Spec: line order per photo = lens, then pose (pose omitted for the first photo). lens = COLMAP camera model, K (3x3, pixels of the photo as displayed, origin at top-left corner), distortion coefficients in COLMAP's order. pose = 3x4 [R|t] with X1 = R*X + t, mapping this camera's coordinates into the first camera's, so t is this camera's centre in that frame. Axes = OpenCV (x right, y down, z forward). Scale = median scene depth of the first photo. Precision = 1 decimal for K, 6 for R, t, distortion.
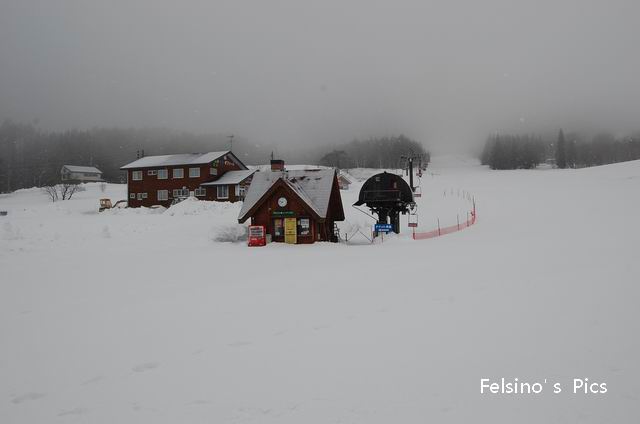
lens RADIAL K [[494.1, 0, 322.2], [0, 494.1, 204.0], [0, 0, 1]] dist [-0.076302, -0.003298]
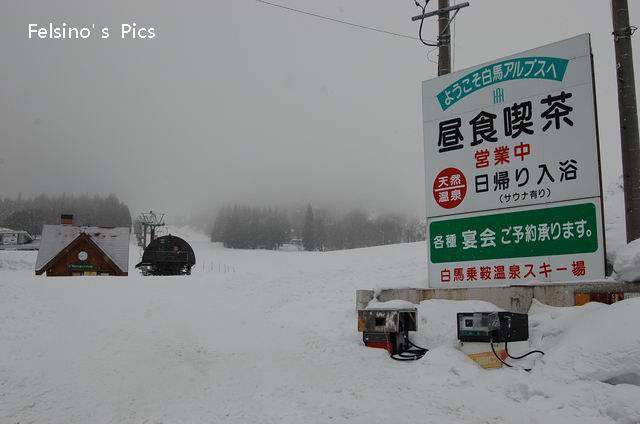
lens RADIAL K [[753.1, 0, 320.0], [0, 753.1, 212.0], [0, 0, 1]] dist [0.000435, -0.003345]
pose [[0.883211, 0.079899, 0.462120, -0.087879], [-0.024325, 0.991859, -0.125000, 0.020871], [-0.468345, 0.099160, 0.877963, -0.143151]]
